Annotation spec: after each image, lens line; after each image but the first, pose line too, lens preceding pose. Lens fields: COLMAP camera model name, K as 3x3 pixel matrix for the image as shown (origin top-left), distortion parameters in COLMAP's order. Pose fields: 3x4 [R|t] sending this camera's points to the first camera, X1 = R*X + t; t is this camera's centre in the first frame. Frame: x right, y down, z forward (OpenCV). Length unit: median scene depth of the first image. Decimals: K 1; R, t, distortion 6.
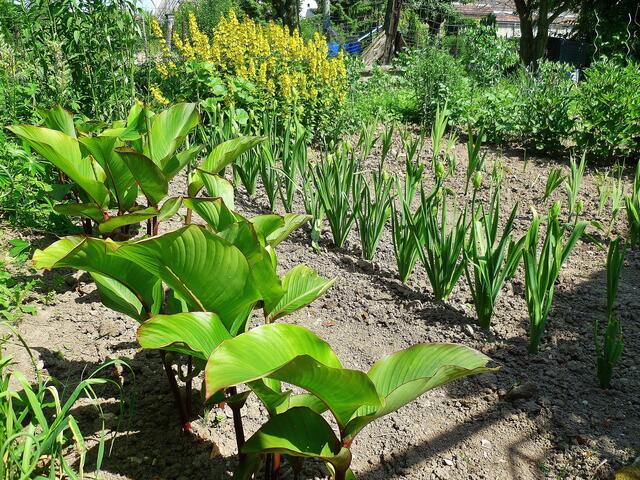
lens RADIAL K [[519.7, 0, 320.0], [0, 519.7, 240.0], [0, 0, 1]] dist [-0.077954, 0.004107]
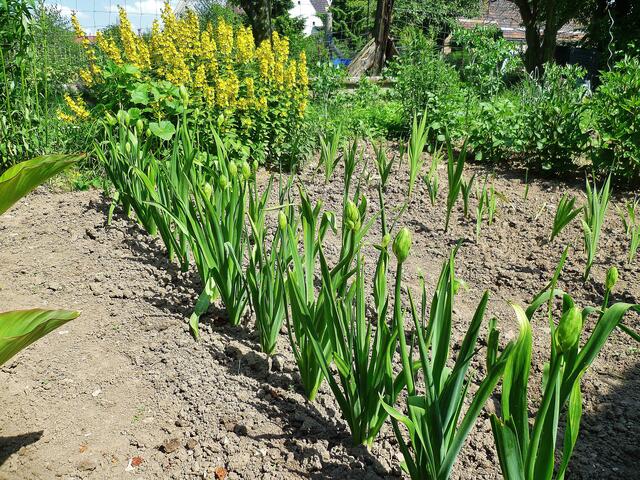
lens RADIAL K [[519.7, 0, 320.0], [0, 519.7, 240.0], [0, 0, 1]] dist [-0.077954, 0.004107]
pose [[0.999829, 0.000023, -0.018498, 0.085892], [-0.000660, 0.999406, -0.034463, -0.037340], [0.018486, 0.034470, 0.999235, 0.187739]]
